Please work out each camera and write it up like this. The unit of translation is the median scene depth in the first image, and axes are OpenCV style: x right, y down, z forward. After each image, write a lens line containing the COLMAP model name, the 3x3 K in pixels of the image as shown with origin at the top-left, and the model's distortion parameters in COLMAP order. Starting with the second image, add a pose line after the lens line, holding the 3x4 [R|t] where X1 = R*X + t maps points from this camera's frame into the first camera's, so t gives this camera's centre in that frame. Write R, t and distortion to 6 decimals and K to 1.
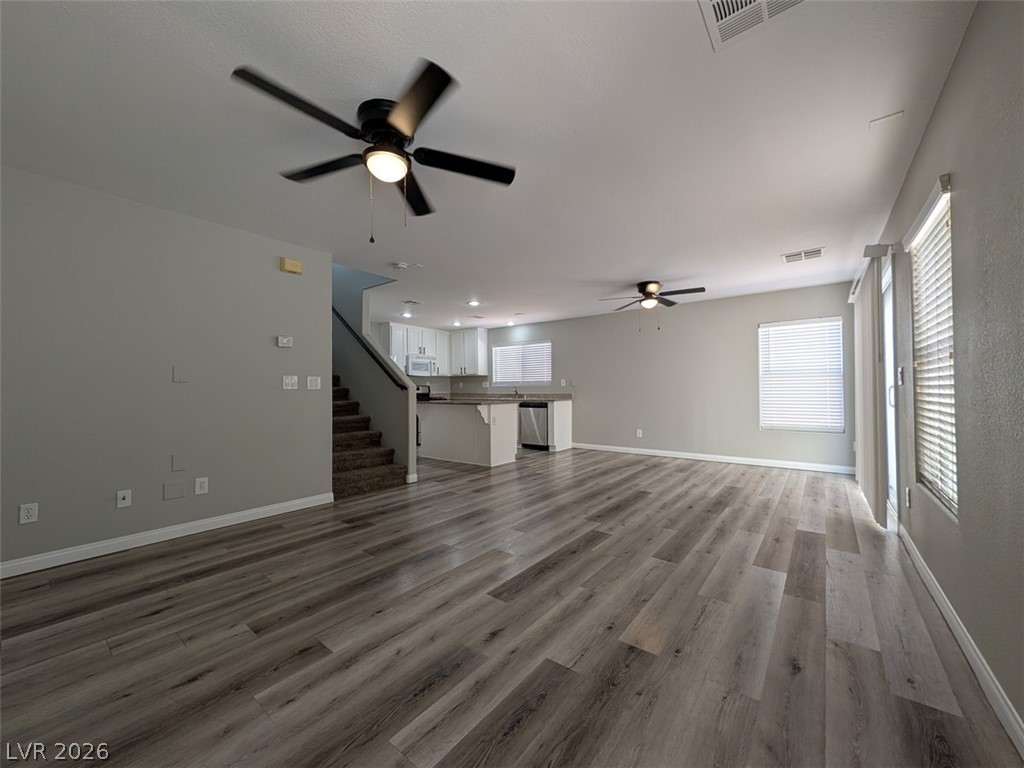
lens RADIAL K [[394.7, 0, 512.0], [0, 394.7, 384.0], [0, 0, 1]] dist [0.000923, 0.000025]
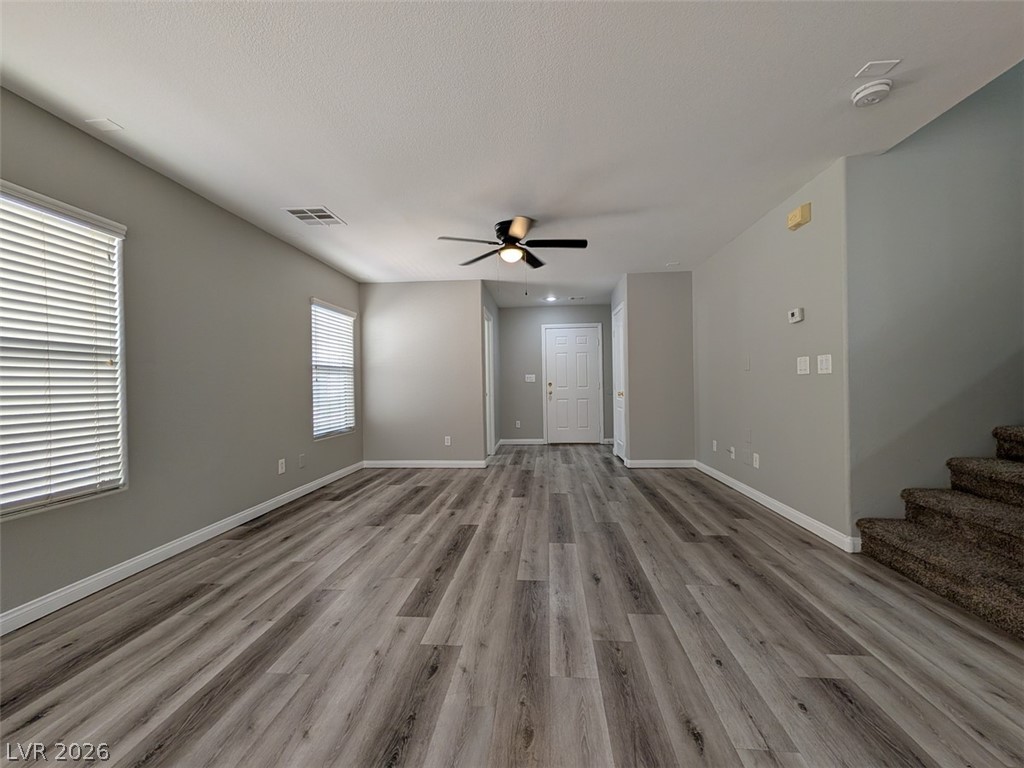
lens RADIAL K [[394.7, 0, 512.0], [0, 394.7, 384.0], [0, 0, 1]] dist [0.000923, 0.000025]
pose [[-0.836438, 0.019104, -0.547728, 0.367215], [0.030234, 0.999479, -0.011310, 0.024793], [0.547227, -0.026020, -0.836580, 1.374630]]
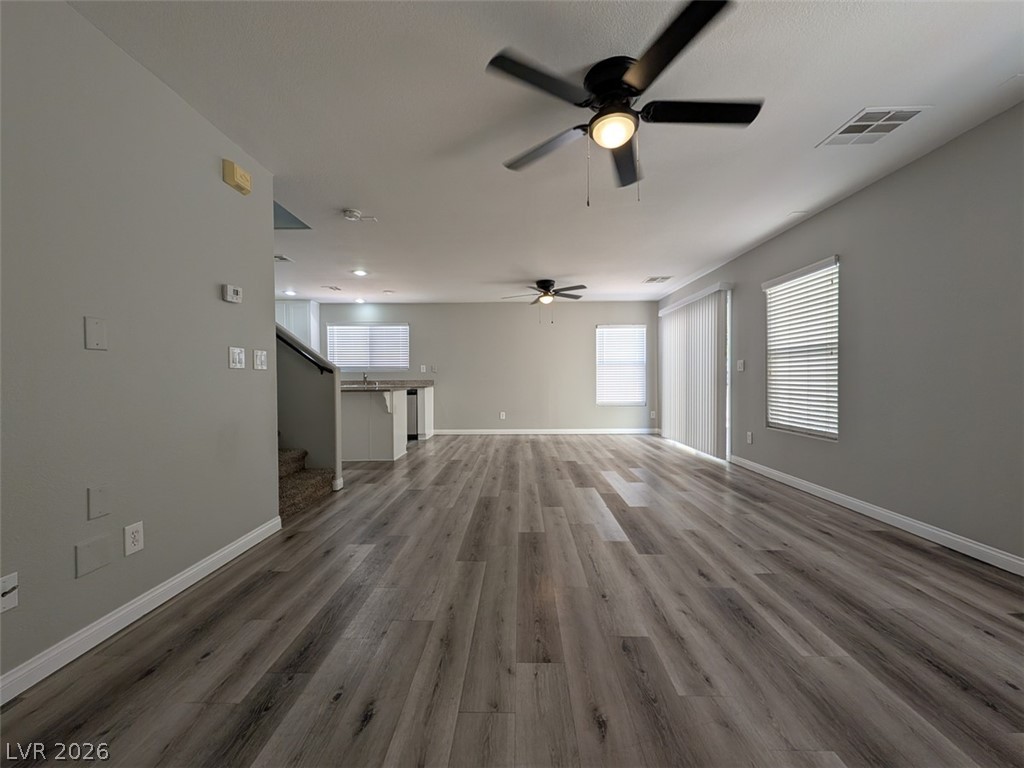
lens RADIAL K [[394.7, 0, 512.0], [0, 394.7, 384.0], [0, 0, 1]] dist [0.000923, 0.000025]
pose [[0.796465, -0.007513, 0.604639, -0.609555], [-0.008359, 0.999690, 0.023433, 0.020816], [-0.604627, -0.023718, 0.796155, 0.211240]]
